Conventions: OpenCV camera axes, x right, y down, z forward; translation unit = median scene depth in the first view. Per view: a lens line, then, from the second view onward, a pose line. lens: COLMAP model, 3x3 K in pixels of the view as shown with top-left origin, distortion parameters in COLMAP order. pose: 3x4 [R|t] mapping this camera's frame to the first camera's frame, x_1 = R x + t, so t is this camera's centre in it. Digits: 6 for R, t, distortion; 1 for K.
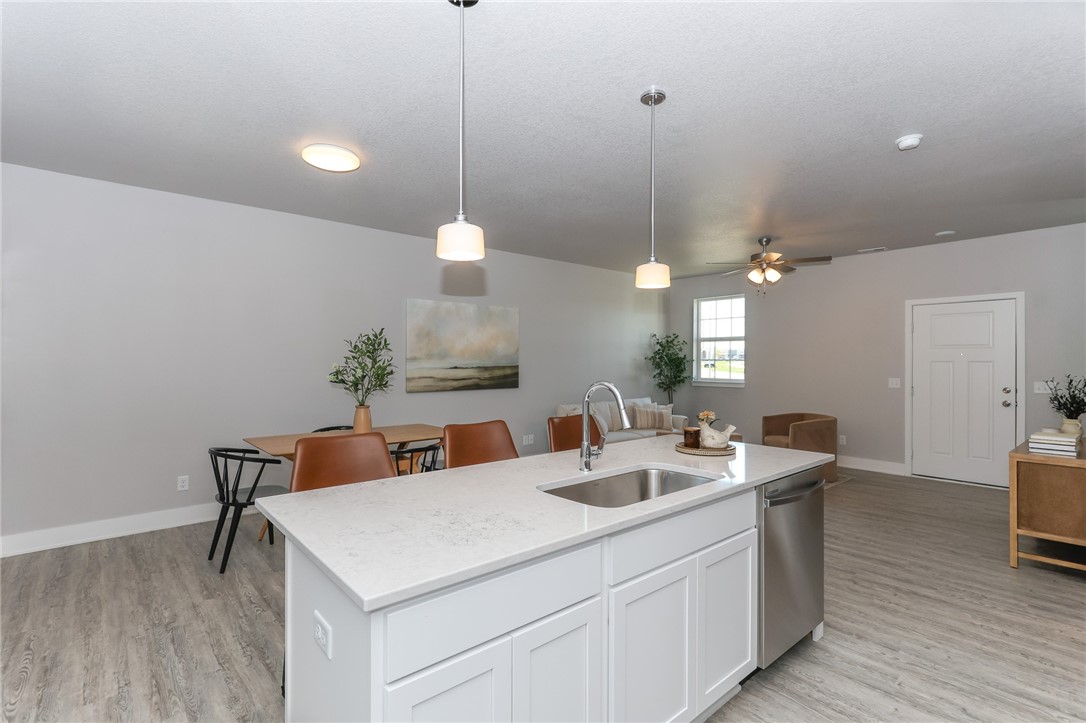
lens RADIAL K [[512.3, 0, 544.3], [0, 512.3, 355.7], [0, 0, 1]] dist [-0.002431, 0.001480]
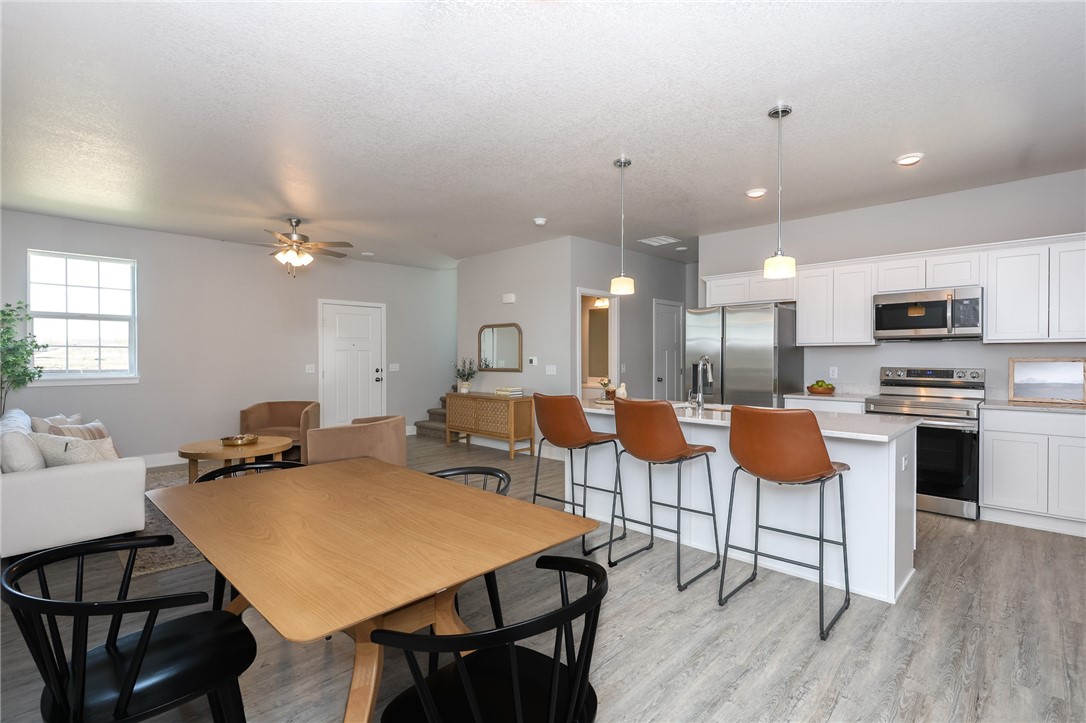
lens RADIAL K [[512.3, 0, 546.3], [0, 512.3, 360.8], [0, 0, 1]] dist [-0.002431, 0.001480]
pose [[-0.085247, -0.011051, 0.996299, -0.563681], [-0.010634, 0.999892, 0.010181, 0.019908], [-0.996303, -0.009727, -0.085355, 0.616696]]
